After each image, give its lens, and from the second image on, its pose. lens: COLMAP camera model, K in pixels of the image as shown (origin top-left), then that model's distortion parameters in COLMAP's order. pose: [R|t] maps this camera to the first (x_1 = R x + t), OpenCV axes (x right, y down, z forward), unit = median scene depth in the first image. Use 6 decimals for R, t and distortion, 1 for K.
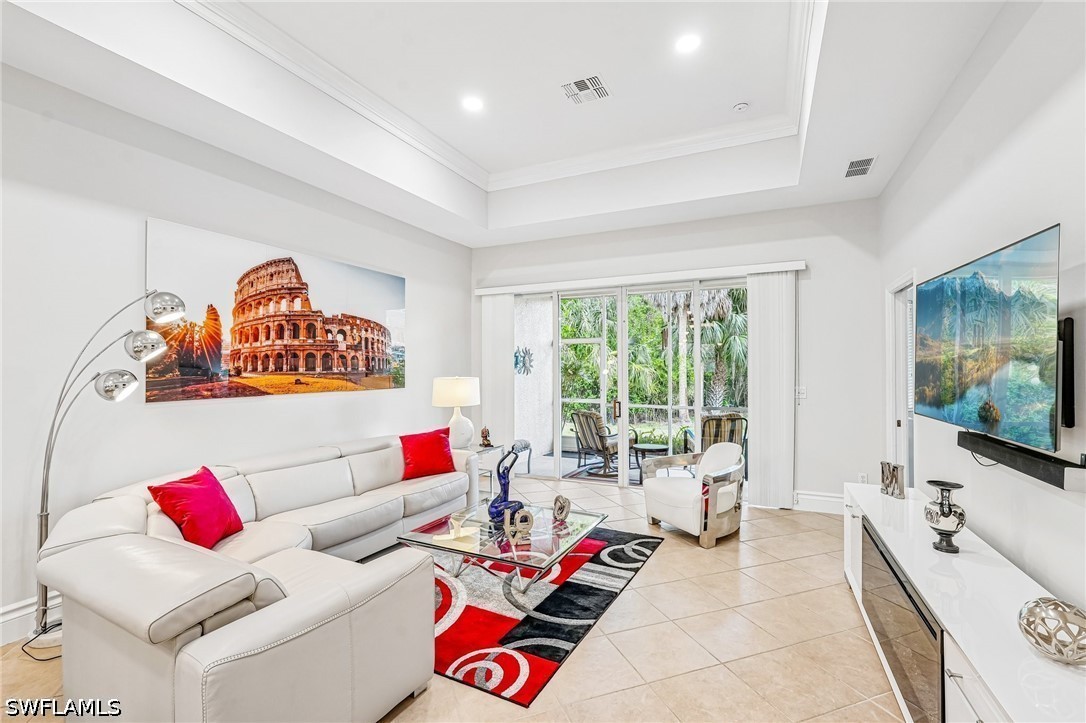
lens RADIAL K [[483.6, 0, 543.0], [0, 483.6, 361.5], [0, 0, 1]] dist [-0.006635, 0.005172]
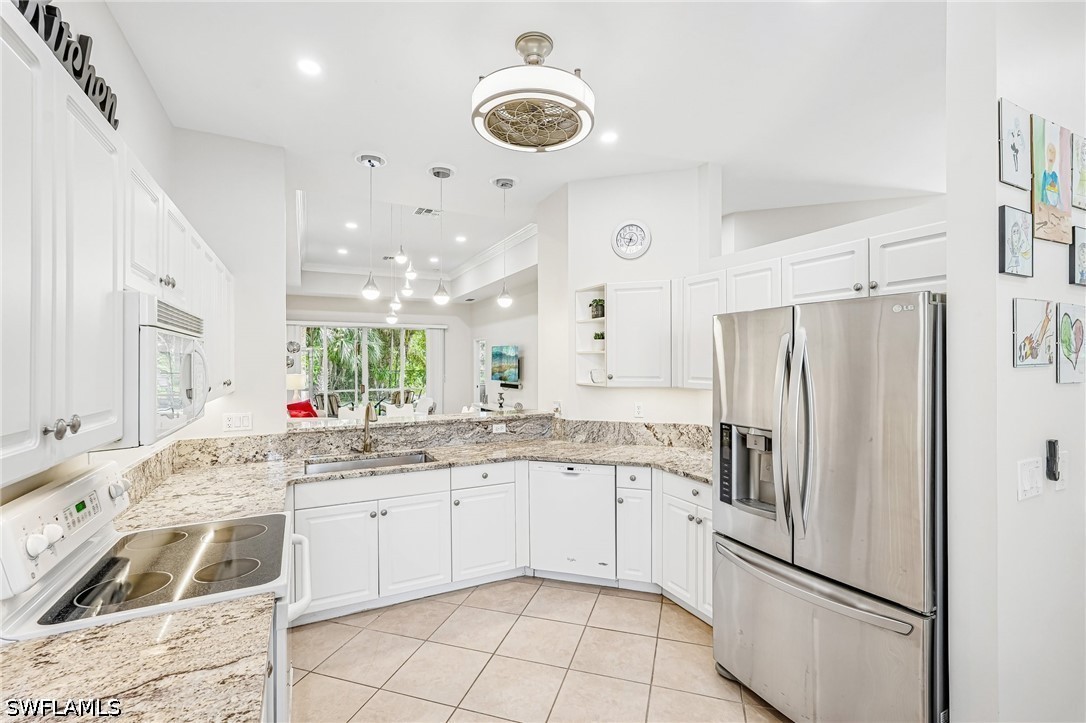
lens RADIAL K [[476.5, 0, 556.1], [0, 476.5, 358.0], [0, 0, 1]] dist [-0.002333, 0.000347]
pose [[0.601043, 0.010279, 0.799150, -1.336732], [-0.010565, 0.999932, -0.004916, -0.036789], [-0.799147, -0.005489, 0.601111, -1.159287]]
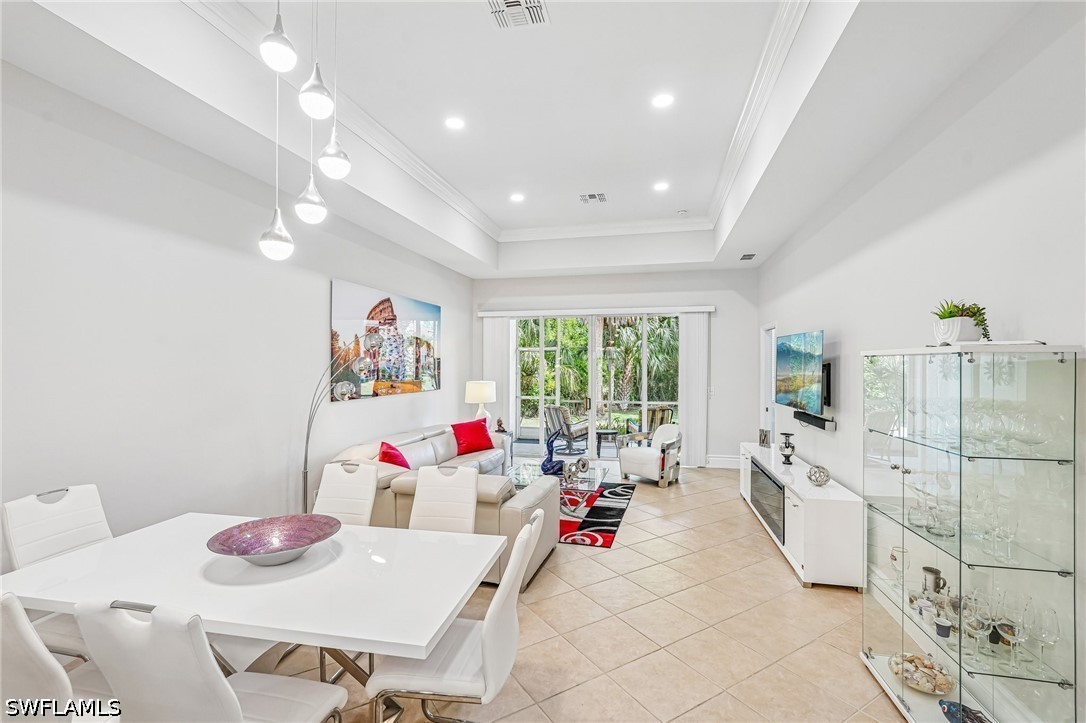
lens RADIAL K [[488.1, 0, 555.7], [0, 488.1, 359.8], [0, 0, 1]] dist [-0.002082, 0.000122]
pose [[0.972603, 0.007935, 0.232338, -0.378920], [-0.008791, 0.999958, 0.002650, -0.042972], [-0.232307, -0.004620, 0.972632, -0.487042]]
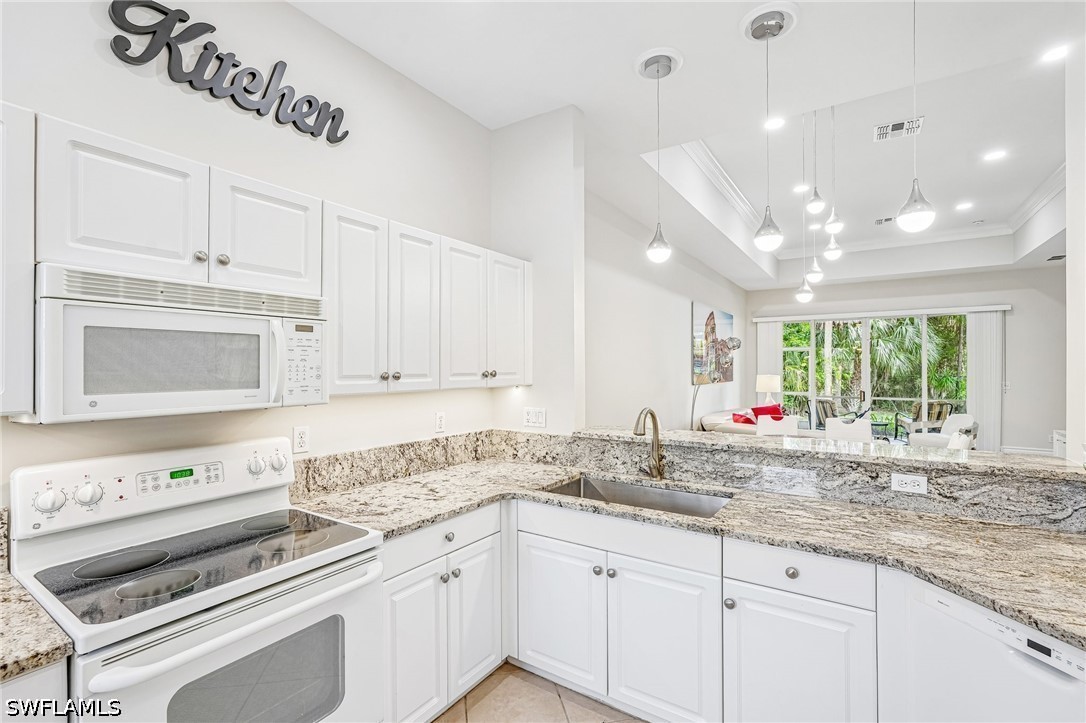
lens RADIAL K [[483.6, 0, 543.0], [0, 483.6, 361.5], [0, 0, 1]] dist [-0.006635, 0.005172]
pose [[0.988352, 0.002077, -0.152169, -0.915559], [-0.001980, 0.999998, 0.000793, -0.017711], [0.152170, -0.000483, 0.988354, -1.013310]]
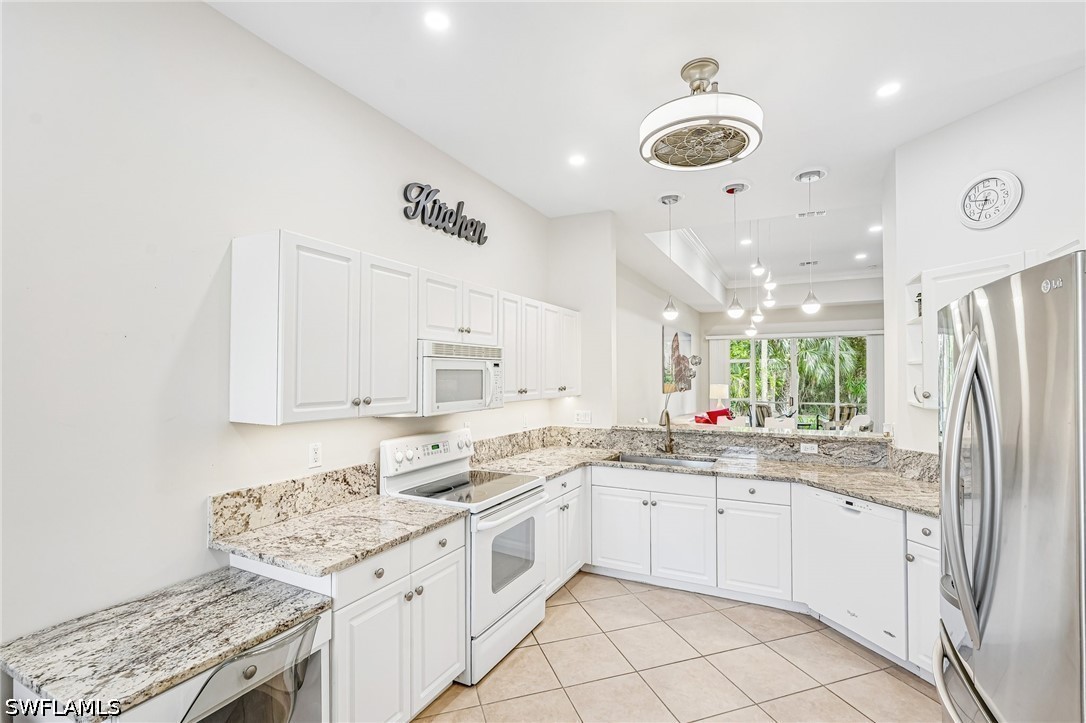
lens RADIAL K [[498.0, 0, 562.5], [0, 498.0, 360.8], [0, 0, 1]] dist [-0.002973, 0.000569]
pose [[0.999980, 0.005079, -0.003644, -1.077963], [-0.005129, 0.999890, -0.013941, -0.042226], [0.003572, 0.013959, 0.999896, -1.399419]]
